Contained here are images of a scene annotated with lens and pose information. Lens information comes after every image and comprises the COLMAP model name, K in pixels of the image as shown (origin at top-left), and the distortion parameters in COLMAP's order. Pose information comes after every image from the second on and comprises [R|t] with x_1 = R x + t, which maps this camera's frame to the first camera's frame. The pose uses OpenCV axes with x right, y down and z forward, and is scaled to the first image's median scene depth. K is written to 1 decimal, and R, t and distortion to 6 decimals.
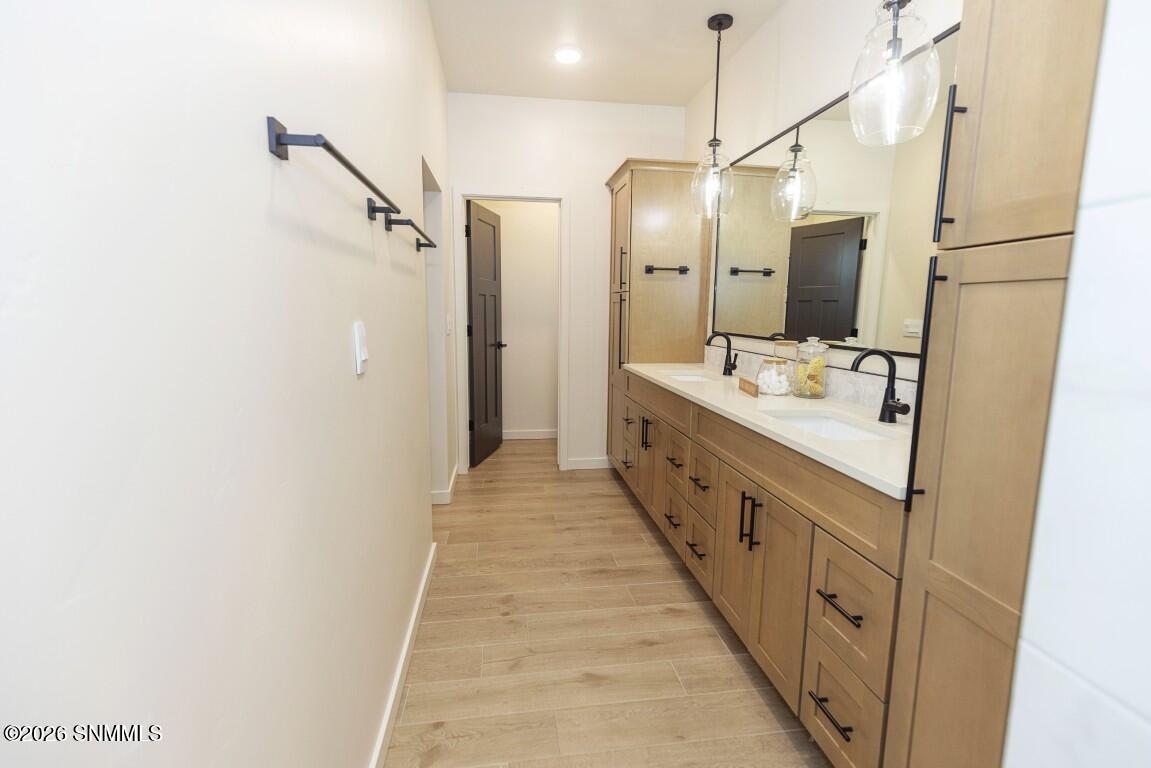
lens RADIAL K [[516.8, 0, 579.4], [0, 516.8, 380.4], [0, 0, 1]] dist [0.009425, -0.000042]
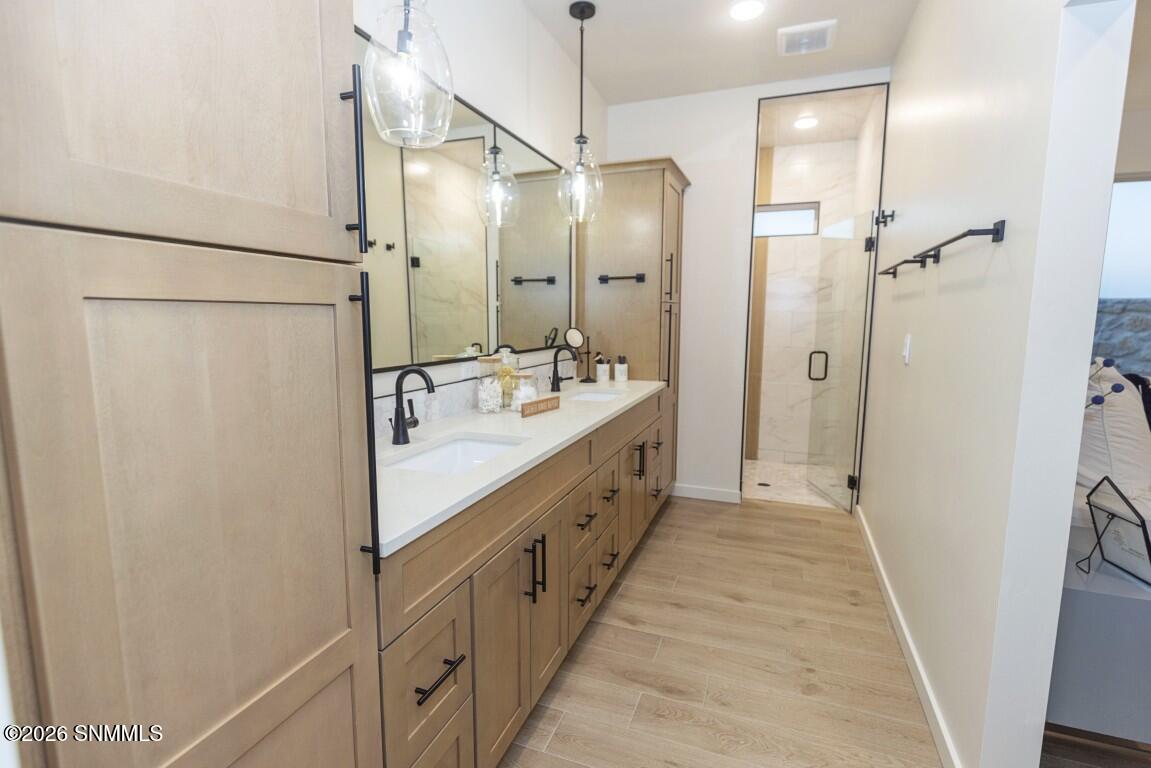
lens RADIAL K [[516.8, 0, 579.4], [0, 516.8, 380.4], [0, 0, 1]] dist [0.009425, -0.000042]
pose [[-0.865974, -0.078800, 0.493842, -0.194976], [0.052698, 0.967631, 0.246807, -0.269105], [-0.497305, 0.239753, -0.833790, 1.782568]]
